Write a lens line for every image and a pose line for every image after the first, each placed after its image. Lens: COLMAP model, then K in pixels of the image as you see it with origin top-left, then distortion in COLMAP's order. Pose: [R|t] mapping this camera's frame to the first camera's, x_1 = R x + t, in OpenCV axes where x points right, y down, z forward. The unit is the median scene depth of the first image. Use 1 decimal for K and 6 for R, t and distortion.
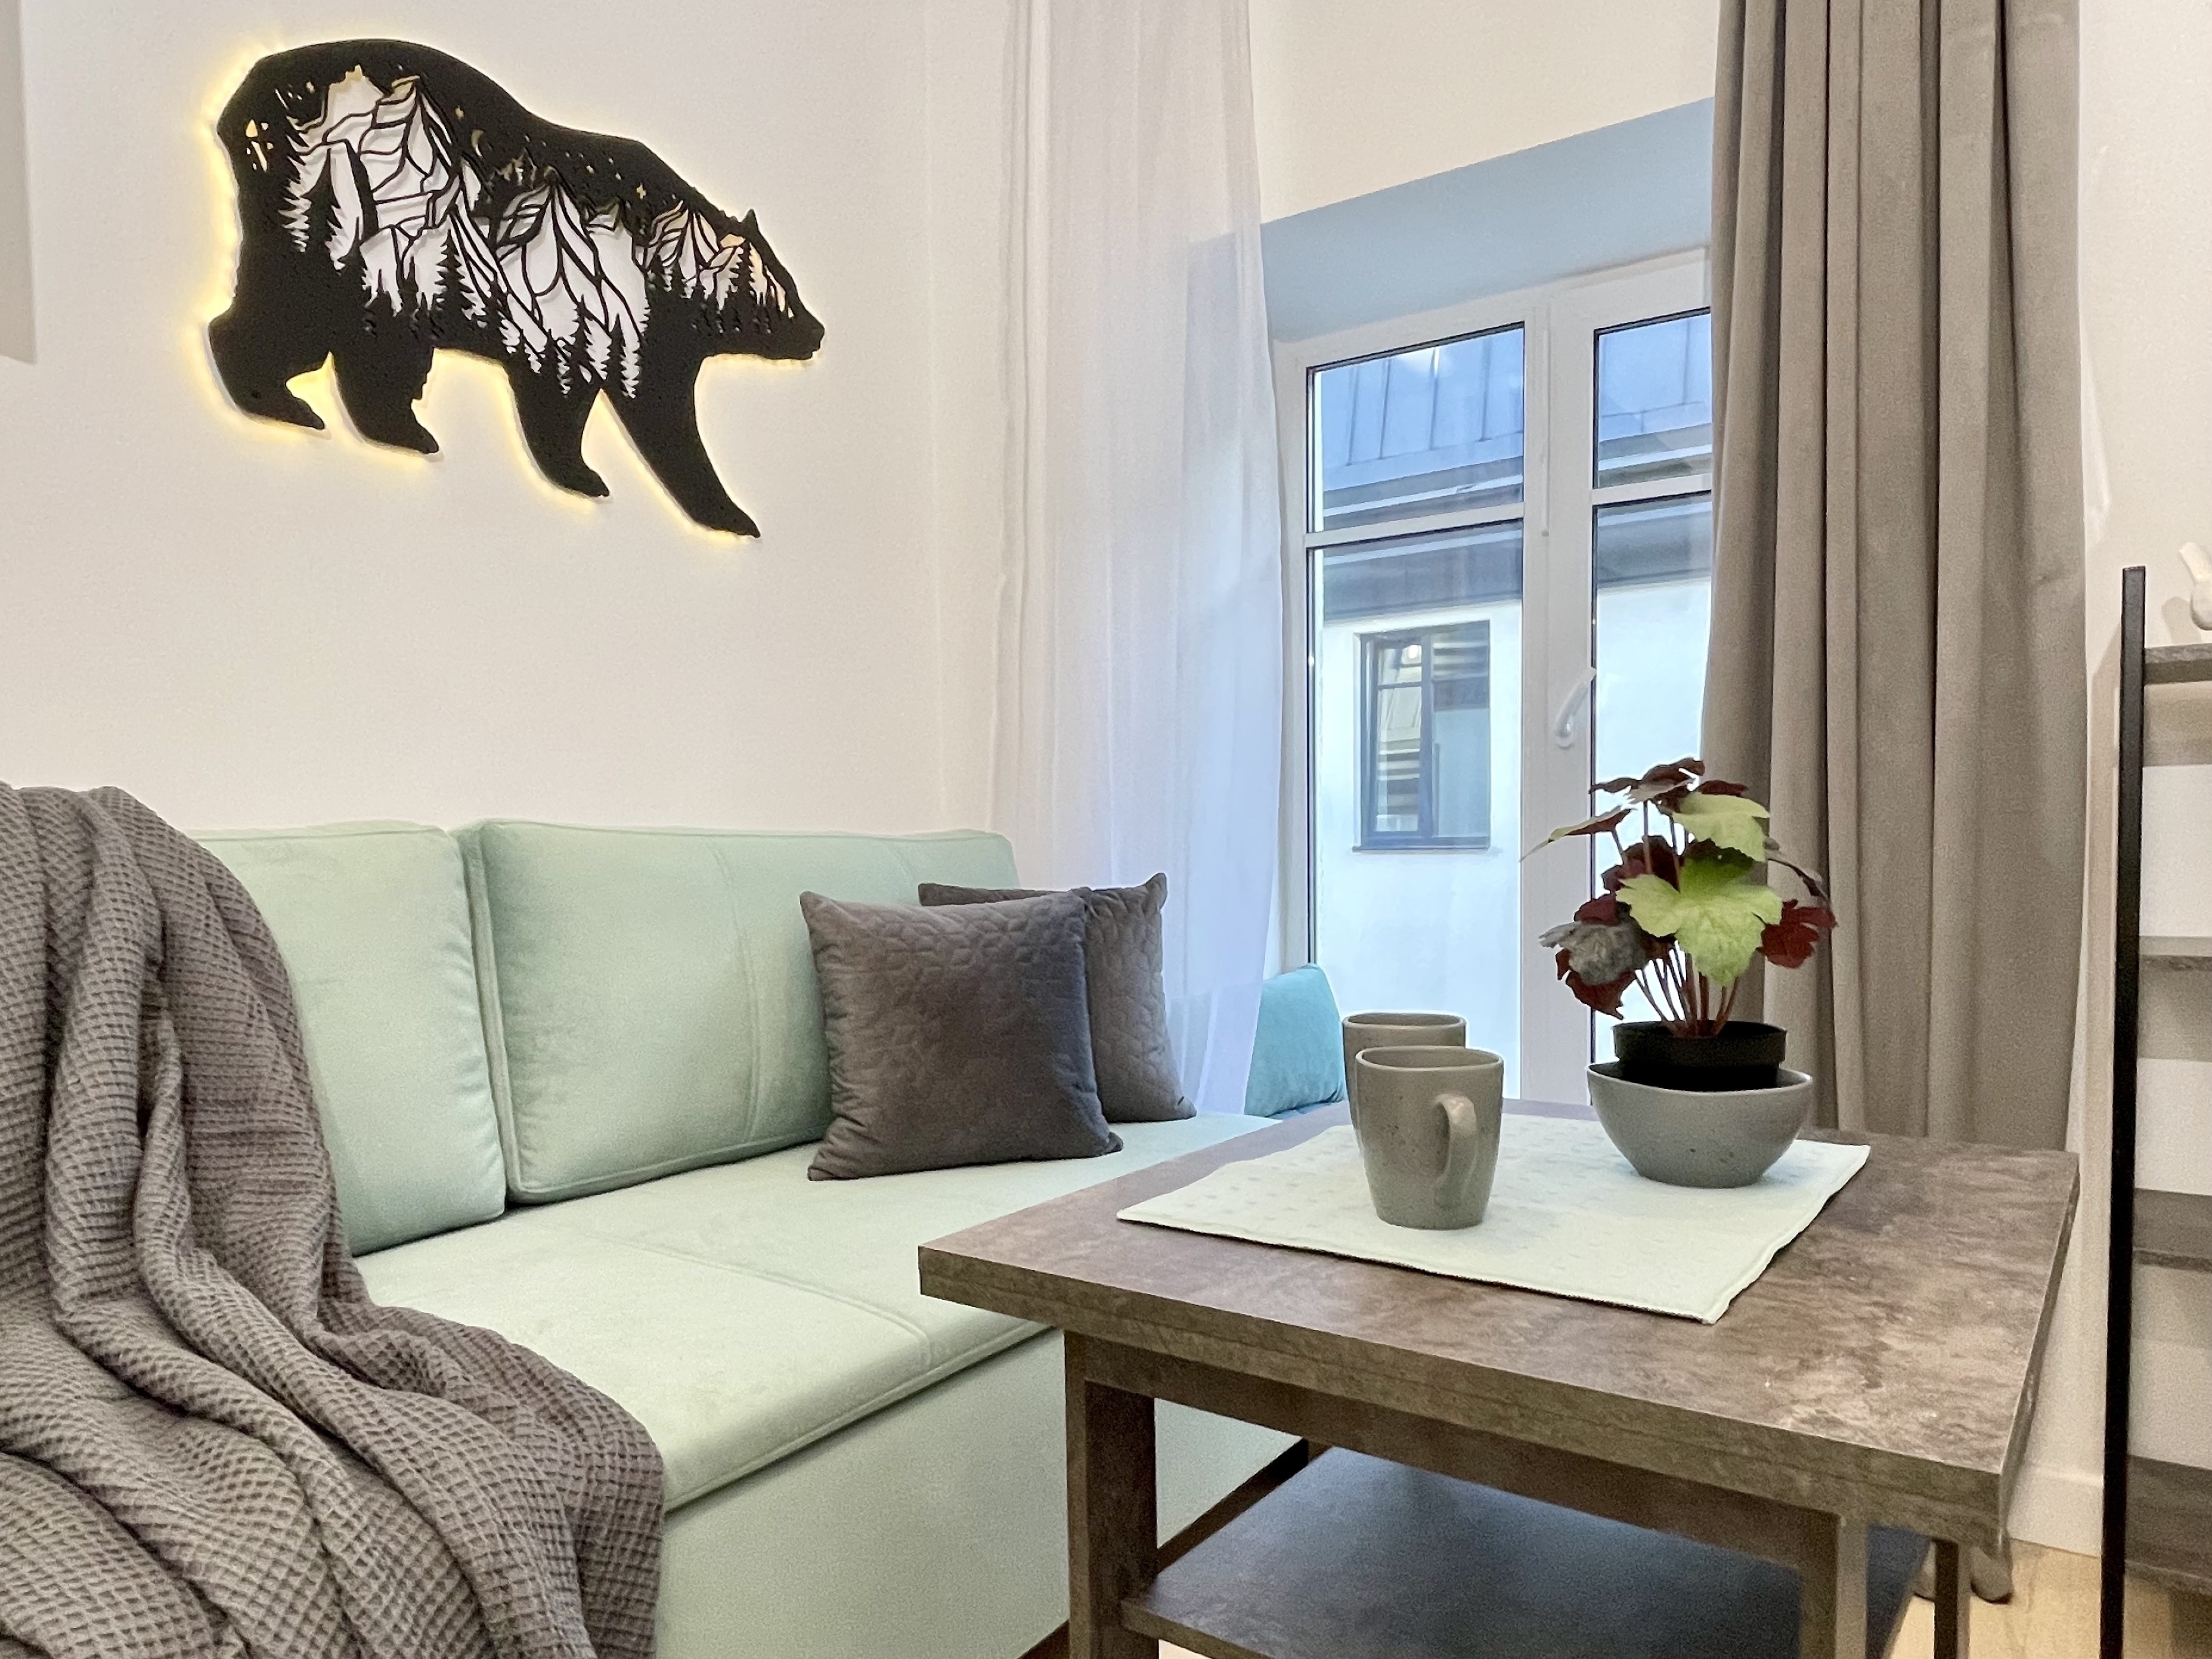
lens RADIAL K [[1484.5, 0, 1149.7], [0, 1484.5, 883.6], [0, 0, 1]] dist [0.001385, -0.000526]
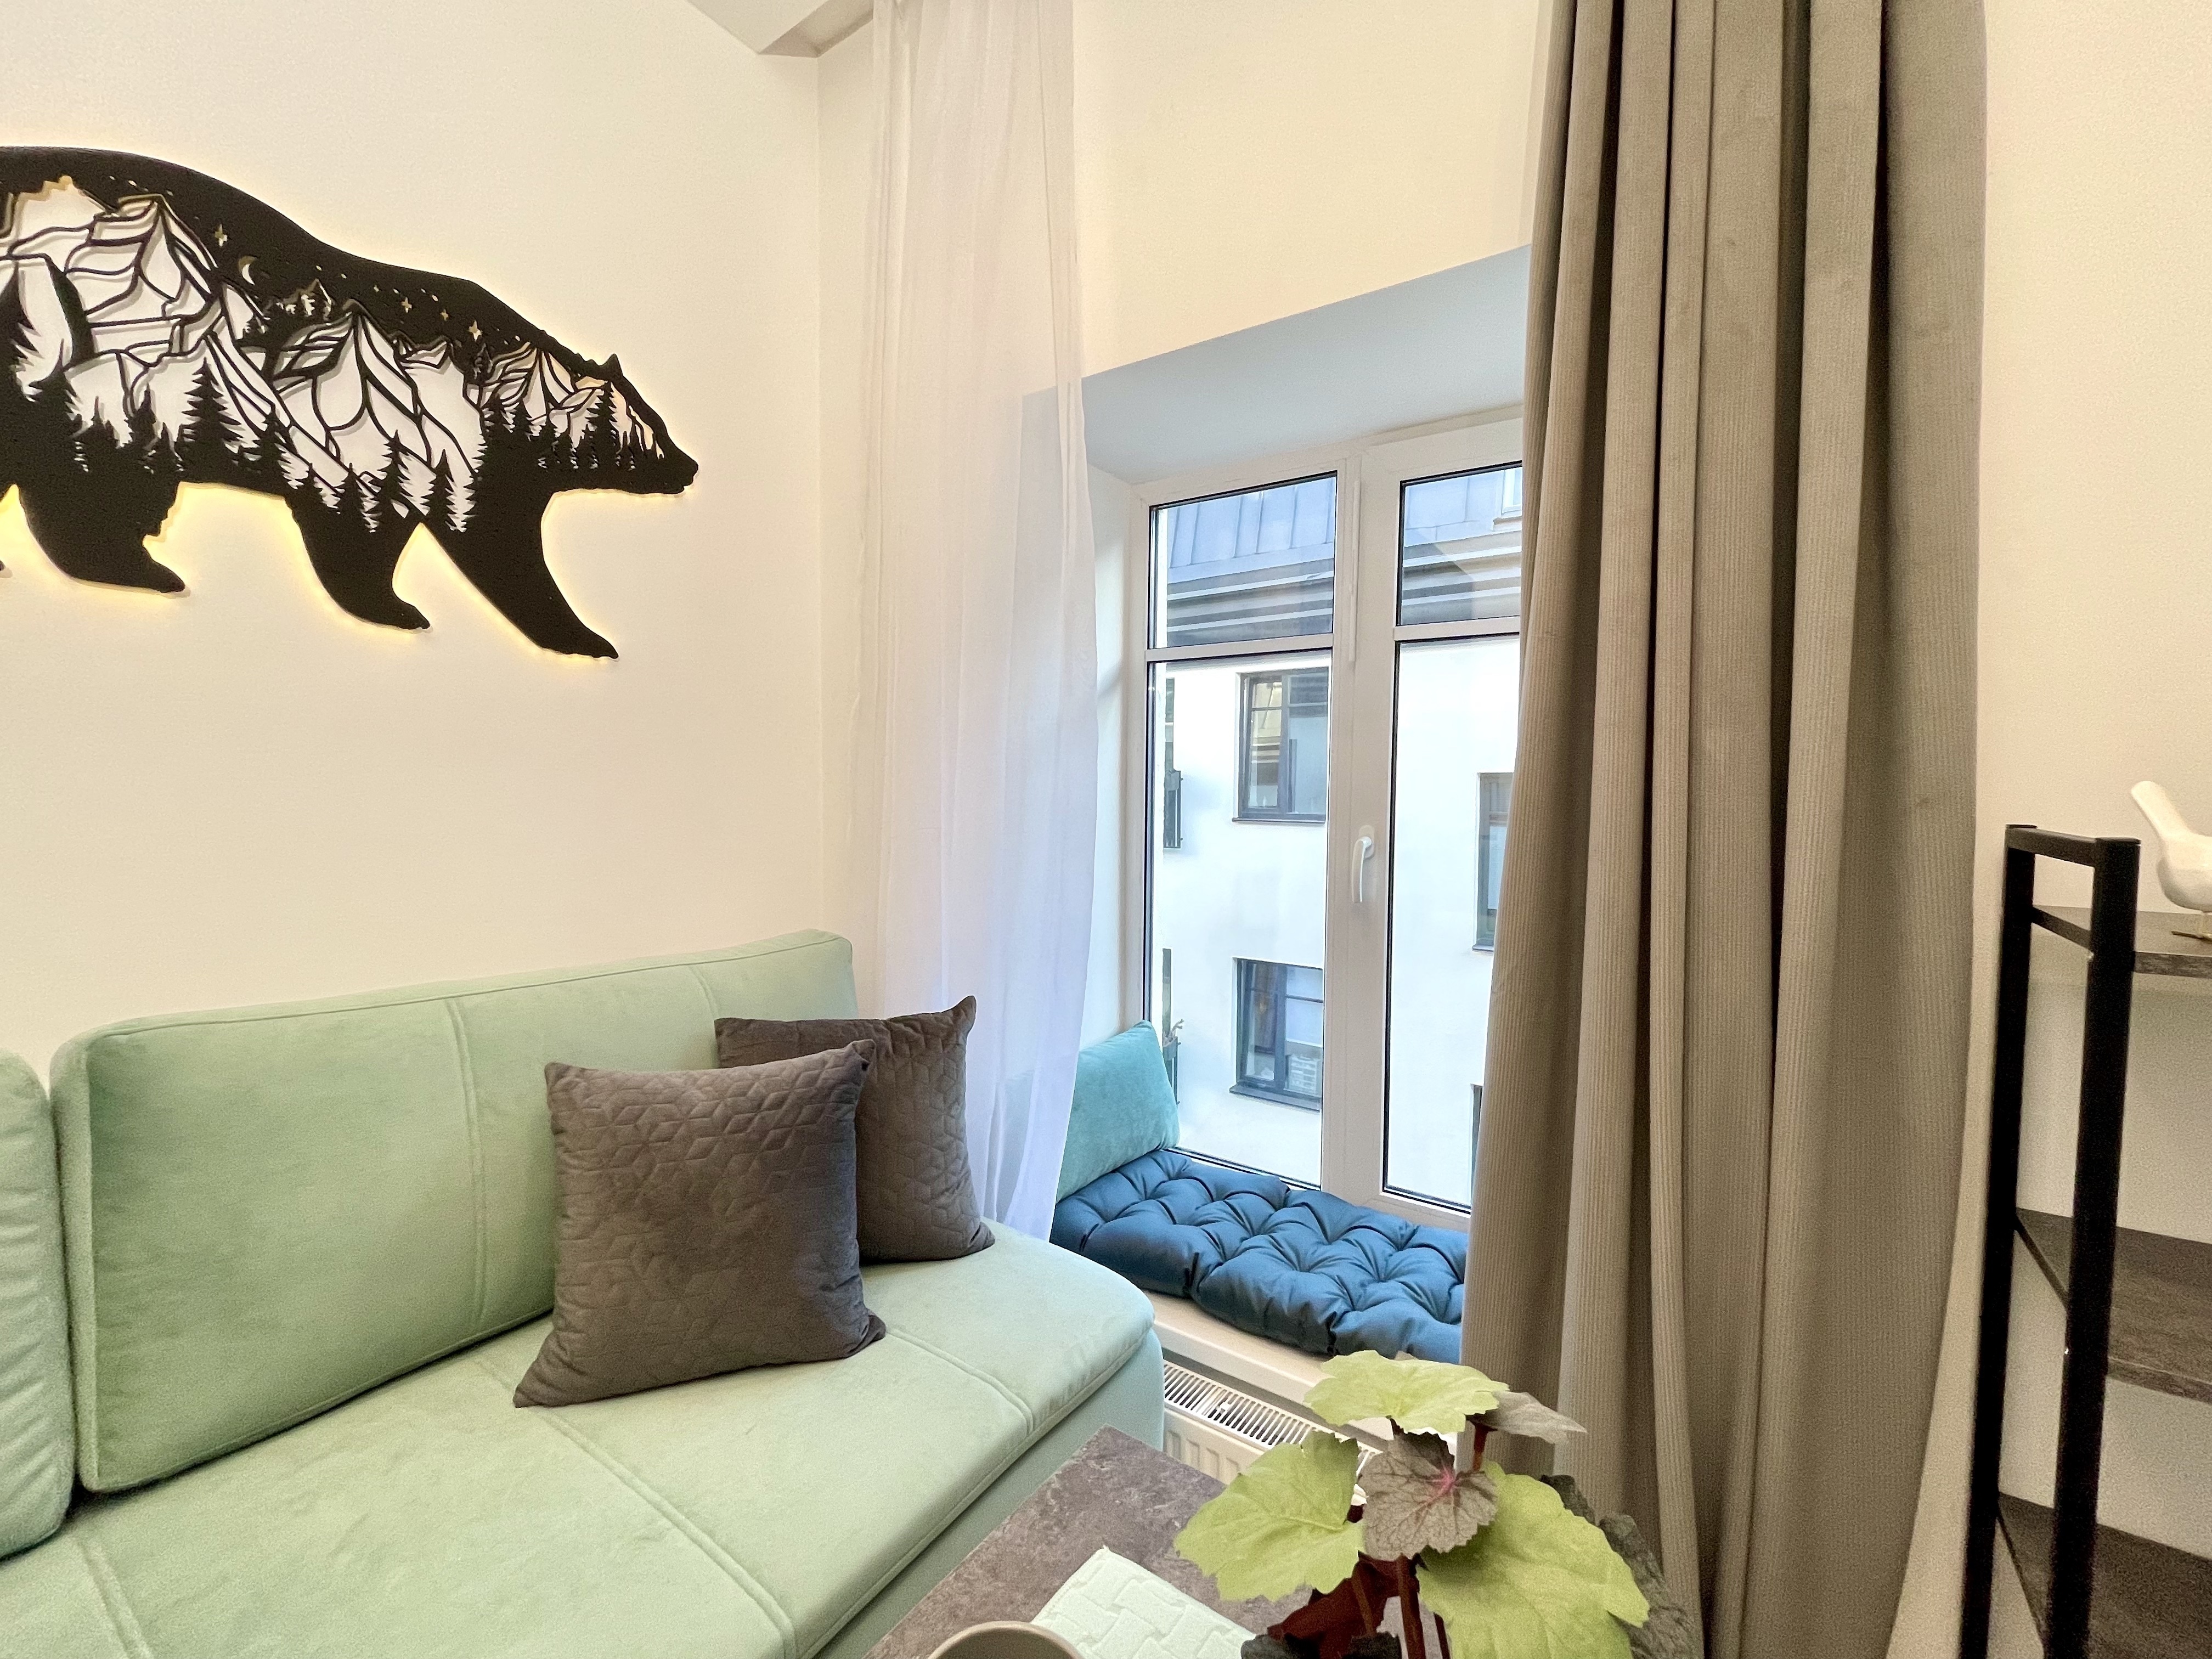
lens RADIAL K [[941.1, 0, 1115.7], [0, 941.1, 819.9], [0, 0, 1]] dist [-0.002886, 0.001377]
pose [[0.999792, 0.020353, 0.001102, 0.112698], [-0.020359, 0.999775, 0.005905, -0.145753], [-0.000982, -0.005926, 0.999982, 0.360735]]
